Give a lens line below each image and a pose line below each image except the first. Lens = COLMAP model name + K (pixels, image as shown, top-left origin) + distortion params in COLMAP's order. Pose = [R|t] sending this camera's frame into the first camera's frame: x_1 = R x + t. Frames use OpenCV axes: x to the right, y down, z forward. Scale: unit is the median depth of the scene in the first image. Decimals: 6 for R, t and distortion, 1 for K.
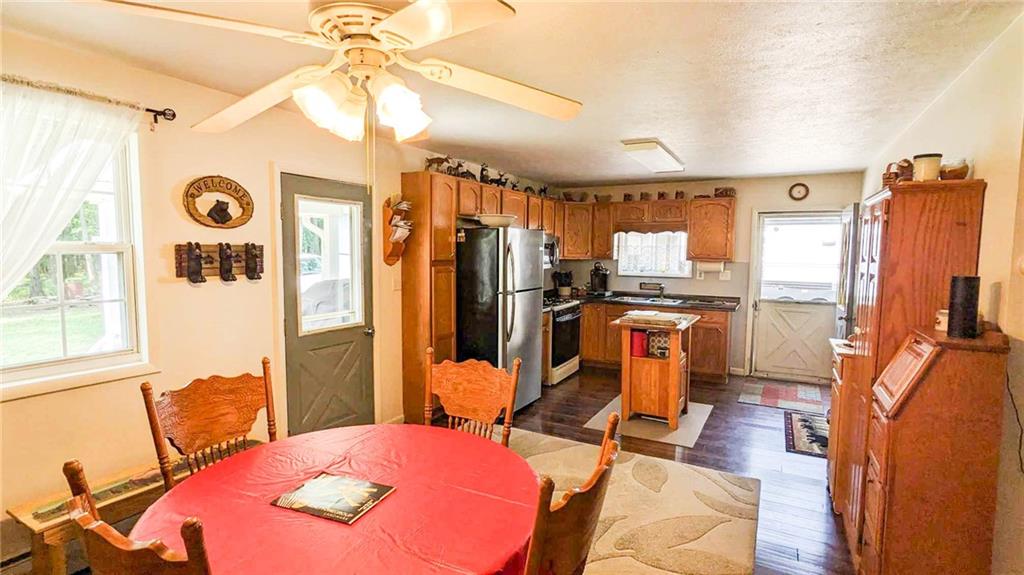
lens RADIAL K [[492.6, 0, 512.0], [0, 492.6, 287.5], [0, 0, 1]] dist [-0.000323, -0.000695]
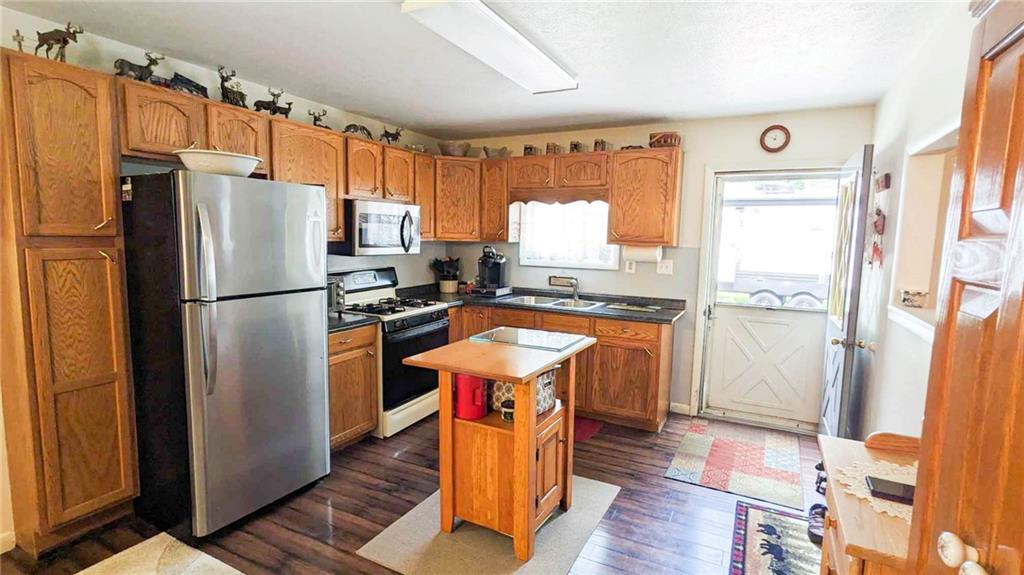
lens RADIAL K [[492.6, 0, 512.0], [0, 492.6, 287.5], [0, 0, 1]] dist [-0.000323, -0.000695]
pose [[0.999748, 0.008101, 0.020941, 0.214384], [-0.008710, 0.999536, 0.029184, -0.014846], [-0.020695, -0.029359, 0.999355, 0.338304]]
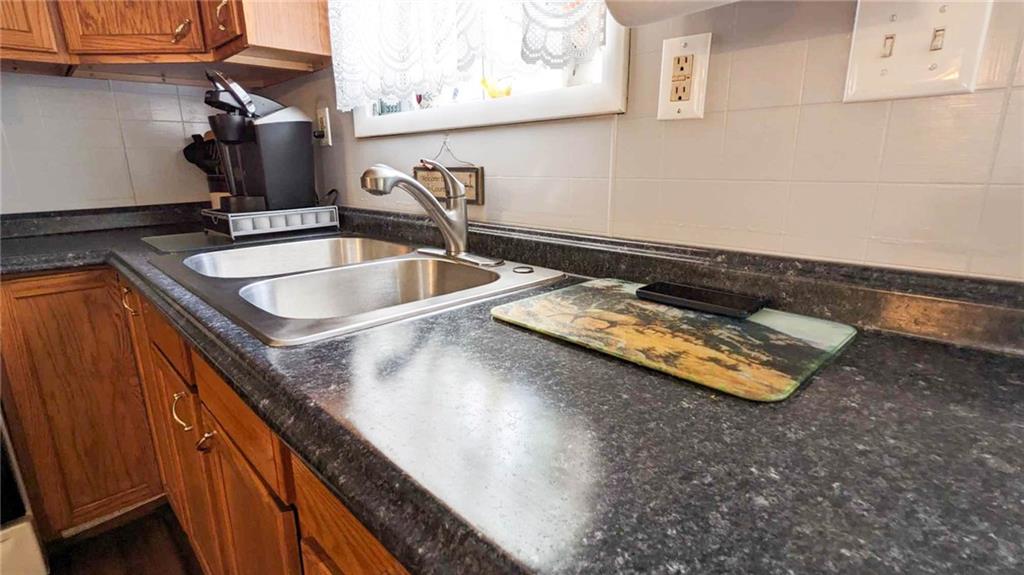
lens RADIAL K [[492.6, 0, 512.0], [0, 492.6, 287.5], [0, 0, 1]] dist [-0.000323, -0.000695]
pose [[0.956544, 0.048523, -0.287523, 0.396567], [0.000475, 0.985796, 0.167945, 0.005633], [0.291588, -0.160783, 0.942934, 0.901718]]
